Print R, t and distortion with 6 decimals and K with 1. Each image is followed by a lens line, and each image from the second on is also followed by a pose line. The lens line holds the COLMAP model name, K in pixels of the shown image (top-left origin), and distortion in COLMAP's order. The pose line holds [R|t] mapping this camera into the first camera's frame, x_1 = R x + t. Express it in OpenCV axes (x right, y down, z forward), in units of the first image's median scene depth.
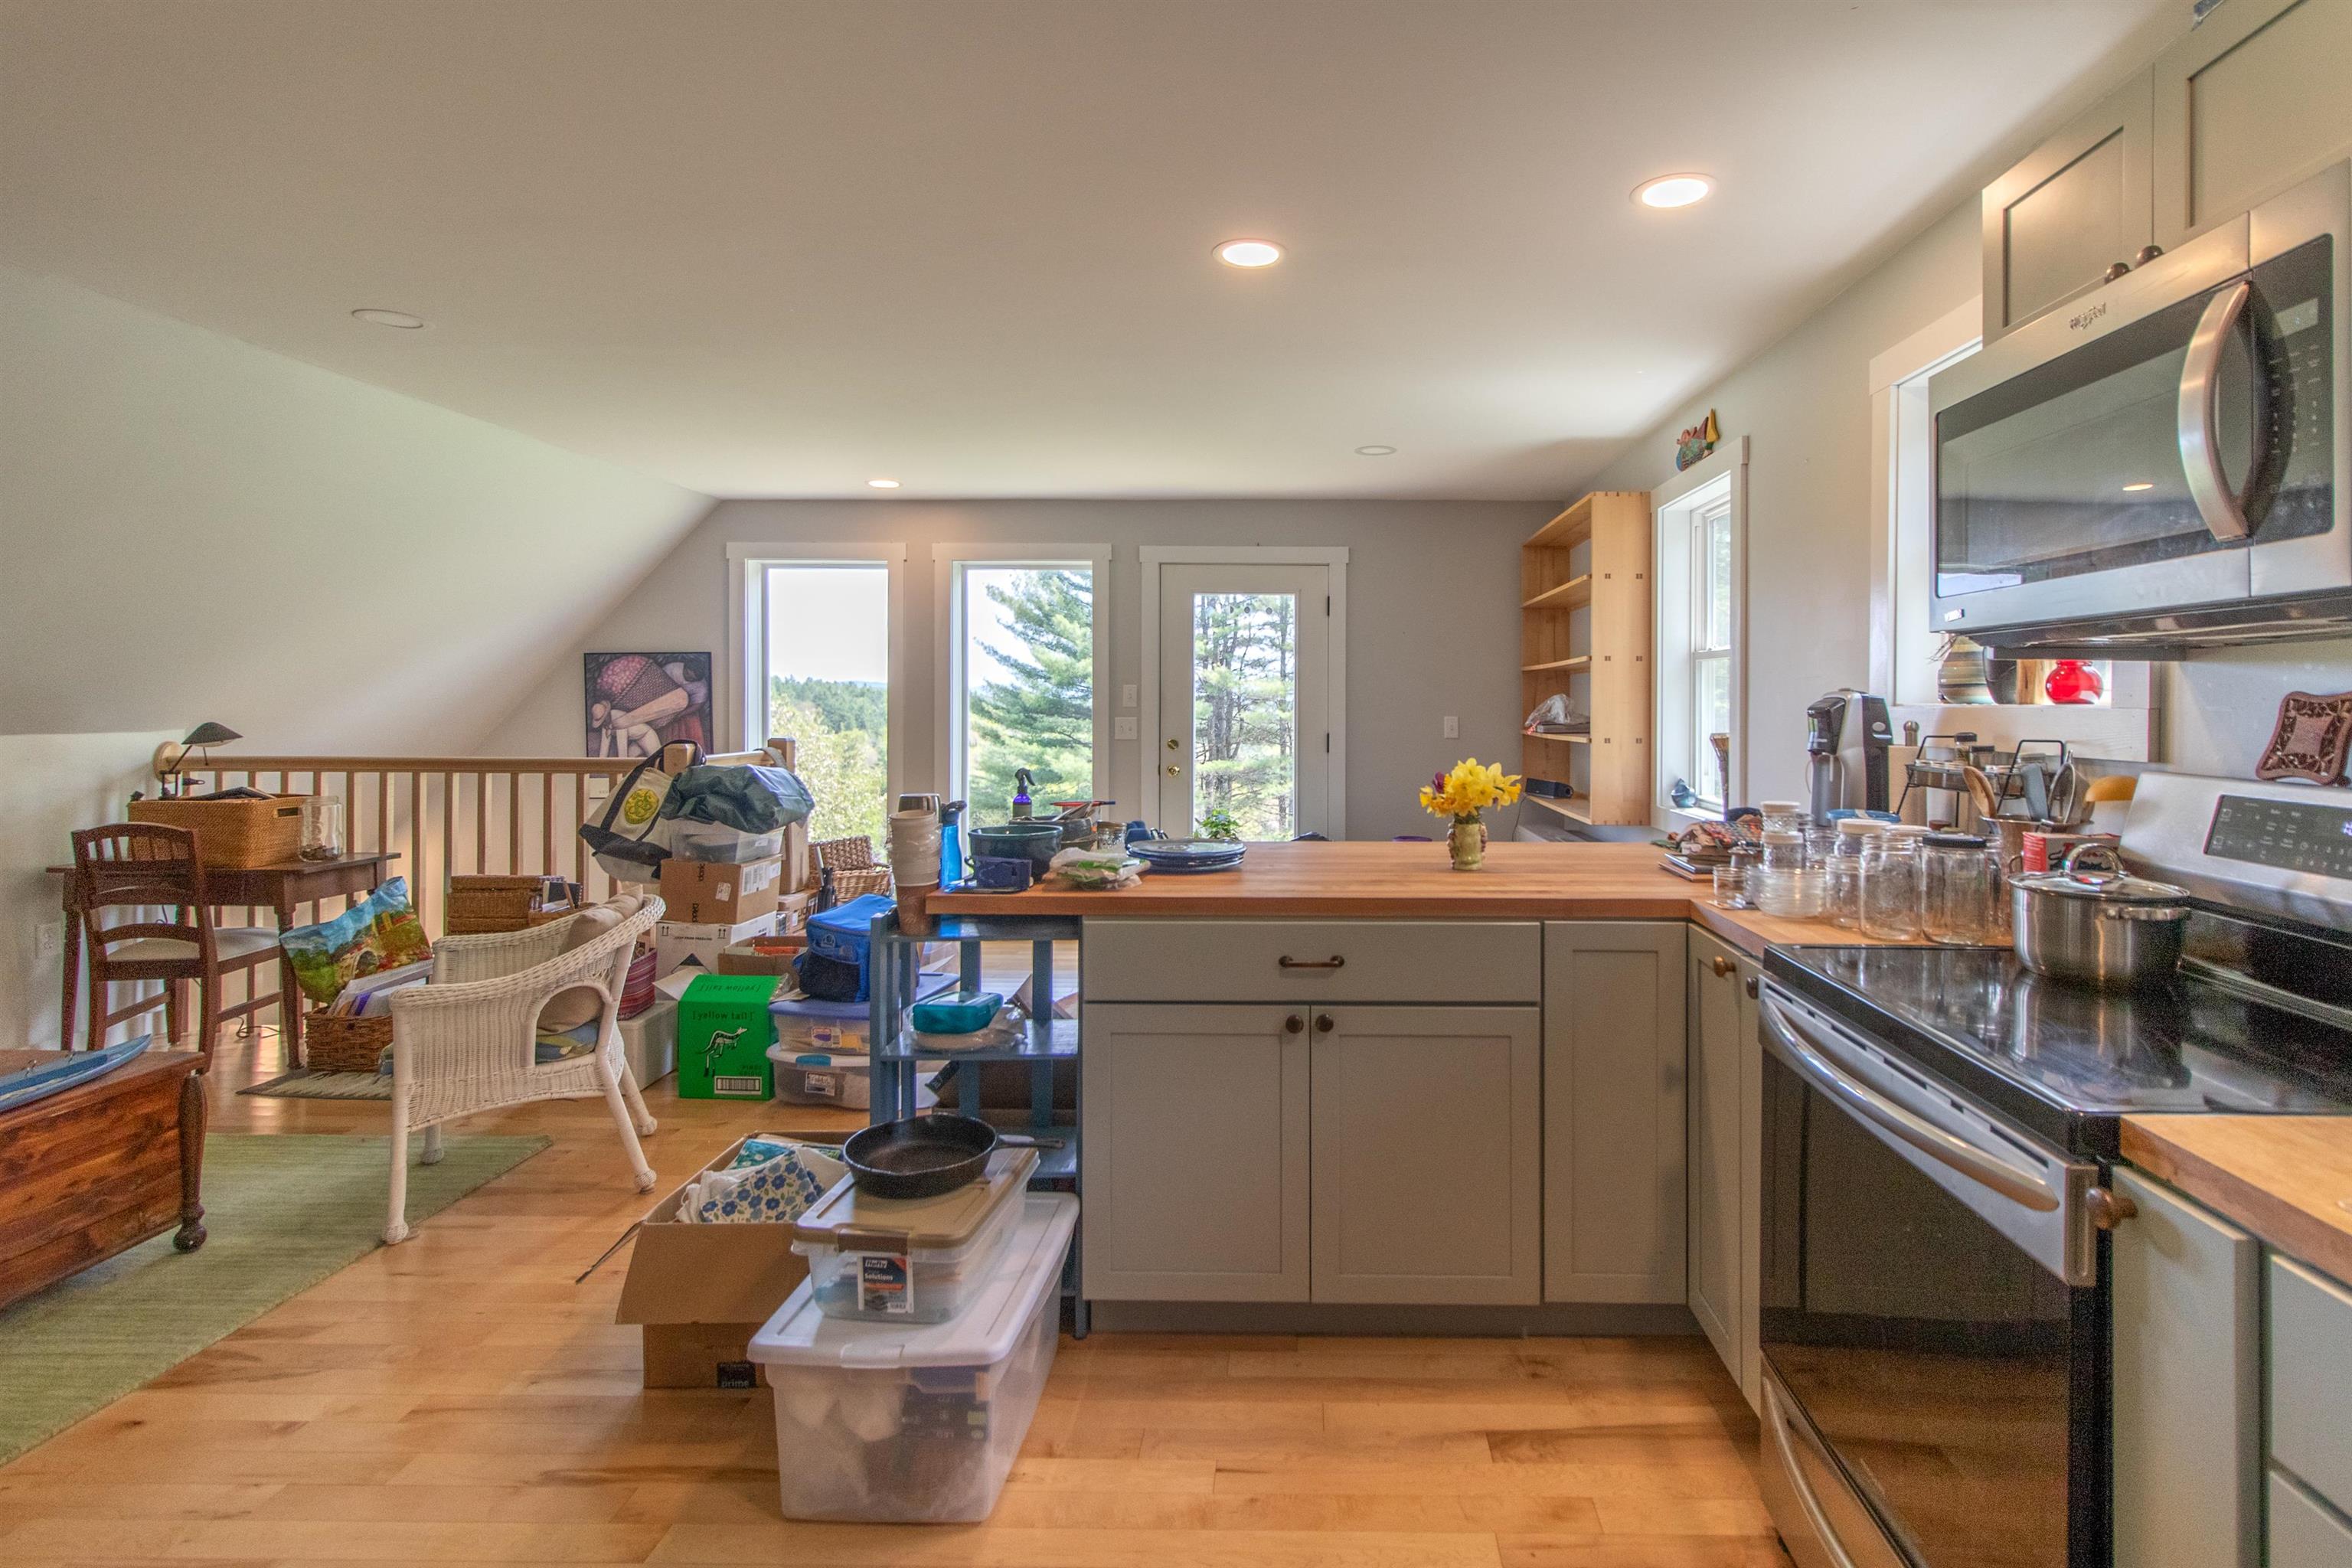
lens RADIAL K [[1135.5, 0, 1247.9], [0, 1135.5, 698.4], [0, 0, 1]] dist [0.002365, 0.000237]
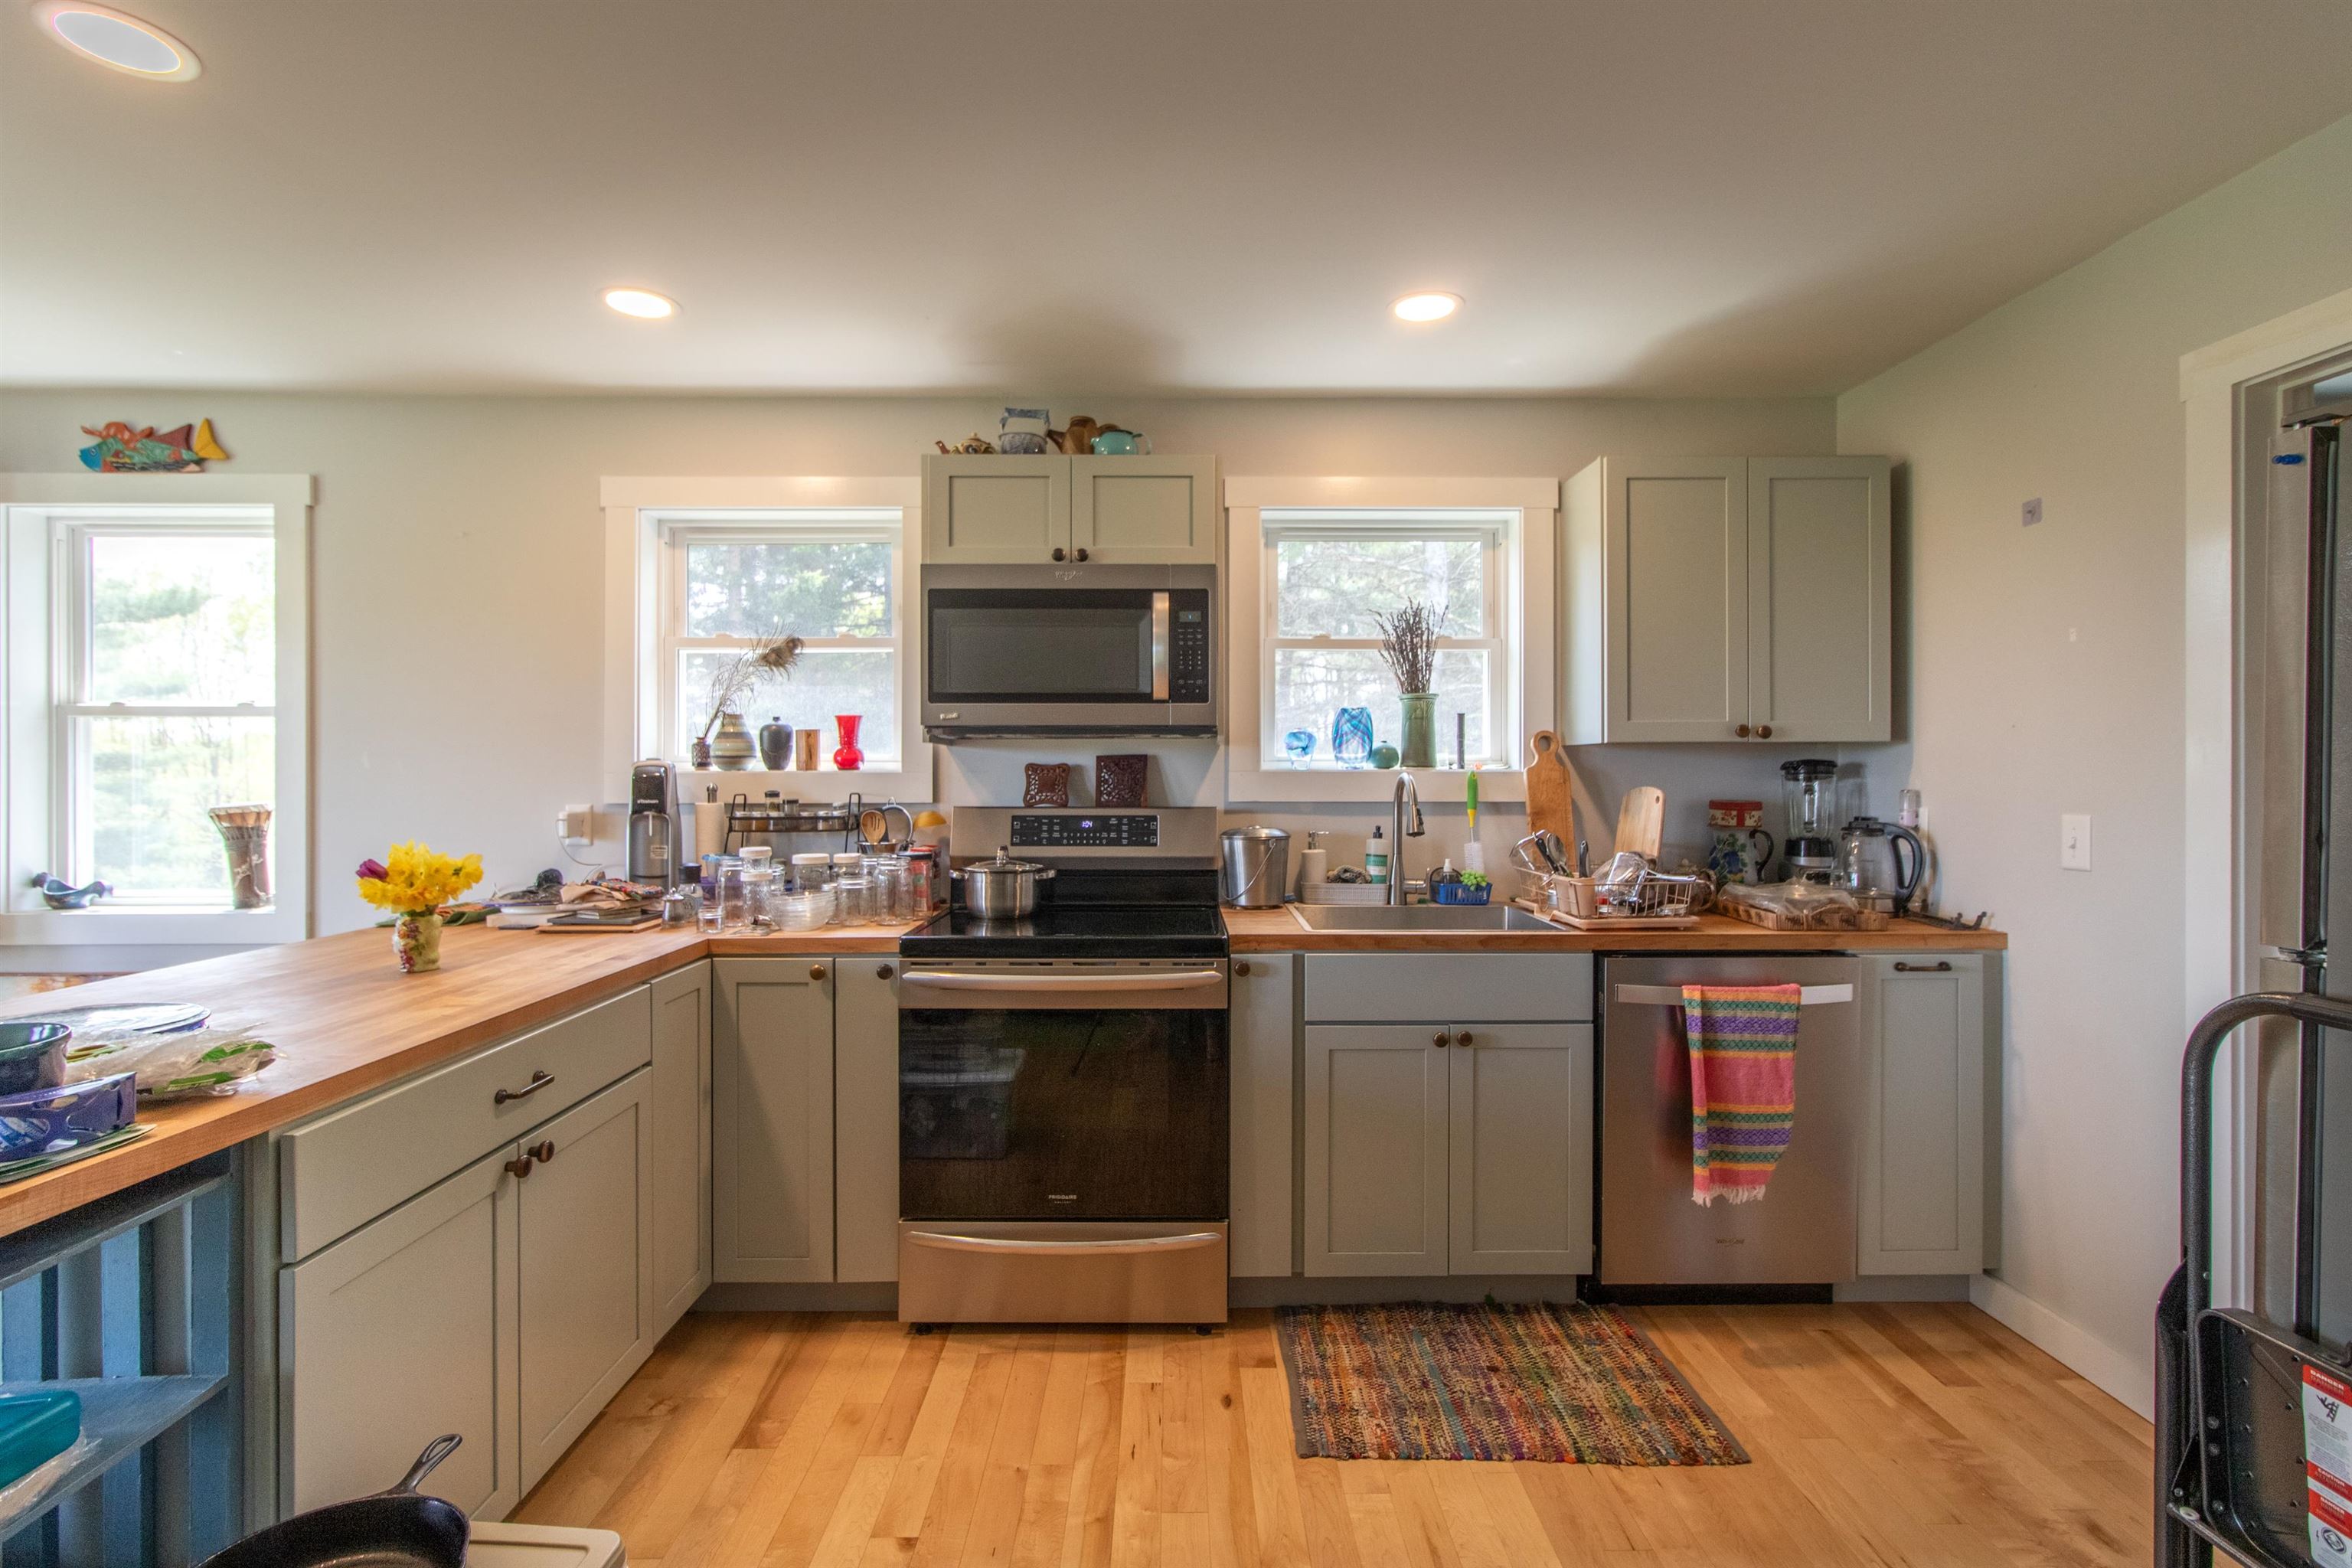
lens RADIAL K [[1135.5, 0, 1172.0], [0, 1135.5, 771.9], [0, 0, 1]] dist [0.002365, 0.000237]
pose [[-0.033783, -0.012122, 0.999356, -1.003423], [-0.004327, 0.999919, 0.011983, -0.012509], [-0.999420, -0.003919, -0.033832, 0.709660]]
